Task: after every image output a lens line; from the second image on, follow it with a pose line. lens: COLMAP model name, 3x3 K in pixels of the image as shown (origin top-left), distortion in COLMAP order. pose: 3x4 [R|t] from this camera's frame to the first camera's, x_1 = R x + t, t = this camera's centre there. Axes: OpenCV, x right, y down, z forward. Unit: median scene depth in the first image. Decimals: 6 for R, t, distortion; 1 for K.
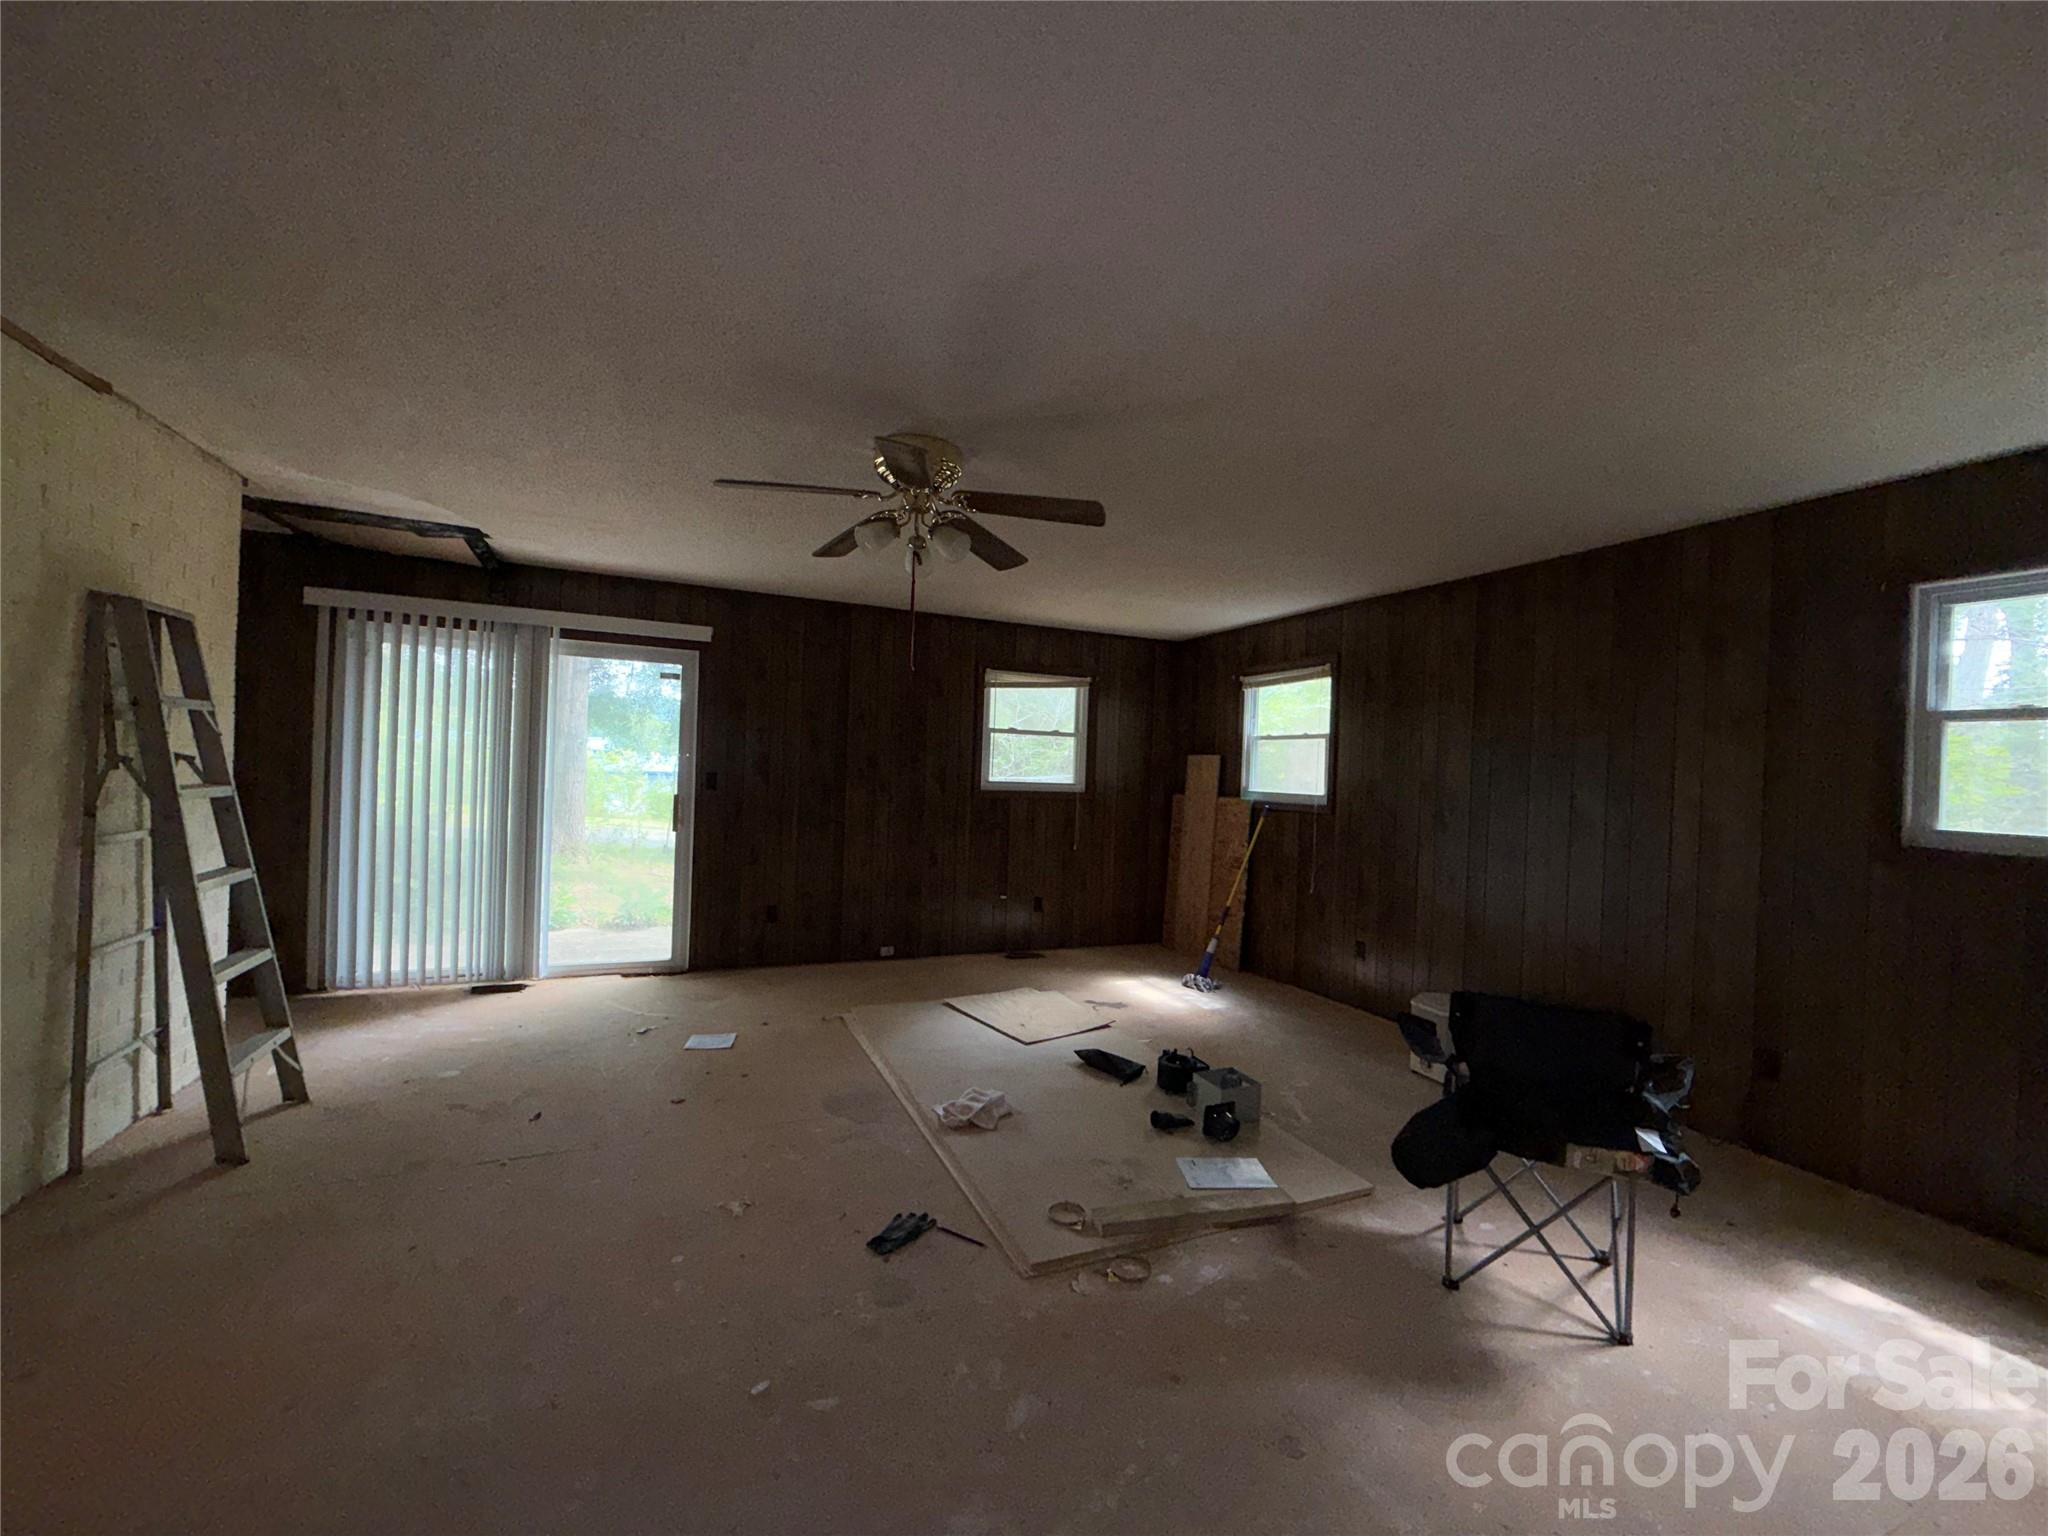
lens RADIAL K [[812.3, 0, 1023.0], [0, 812.3, 771.1], [0, 0, 1]] dist [-0.001306, 0.000457]
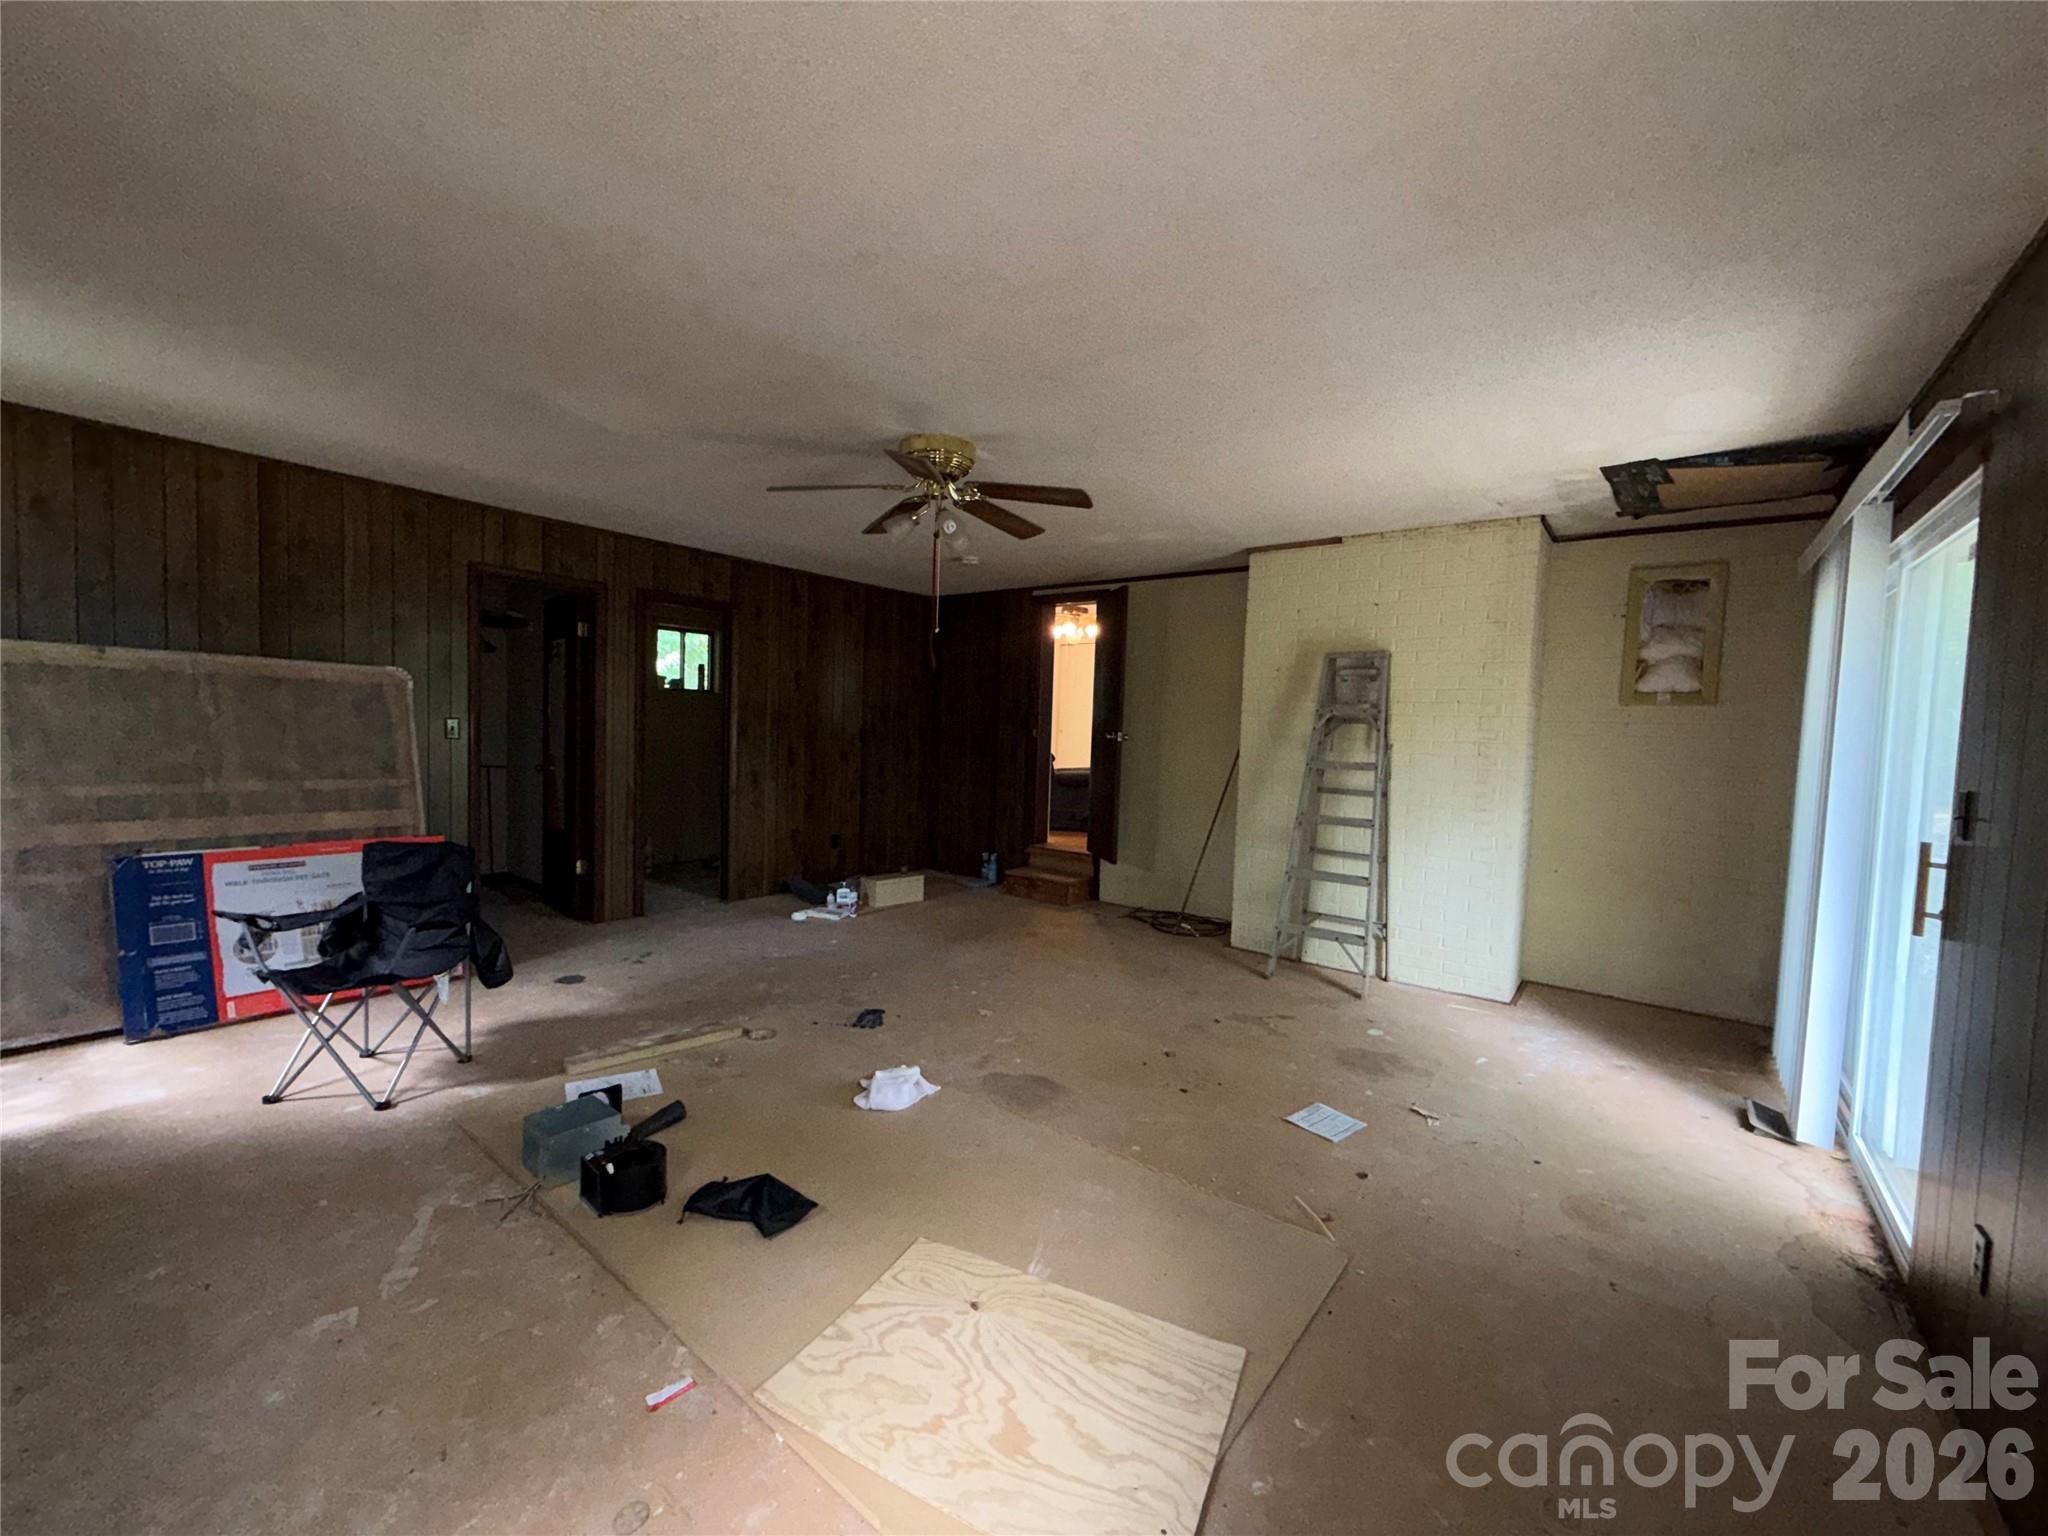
lens RADIAL K [[812.3, 0, 1023.0], [0, 812.3, 771.1], [0, 0, 1]] dist [-0.001306, 0.000457]
pose [[-0.875783, -0.042371, -0.480841, 0.260836], [-0.071069, 0.996603, 0.041622, 0.012201], [0.477444, 0.070625, -0.875819, 1.801522]]
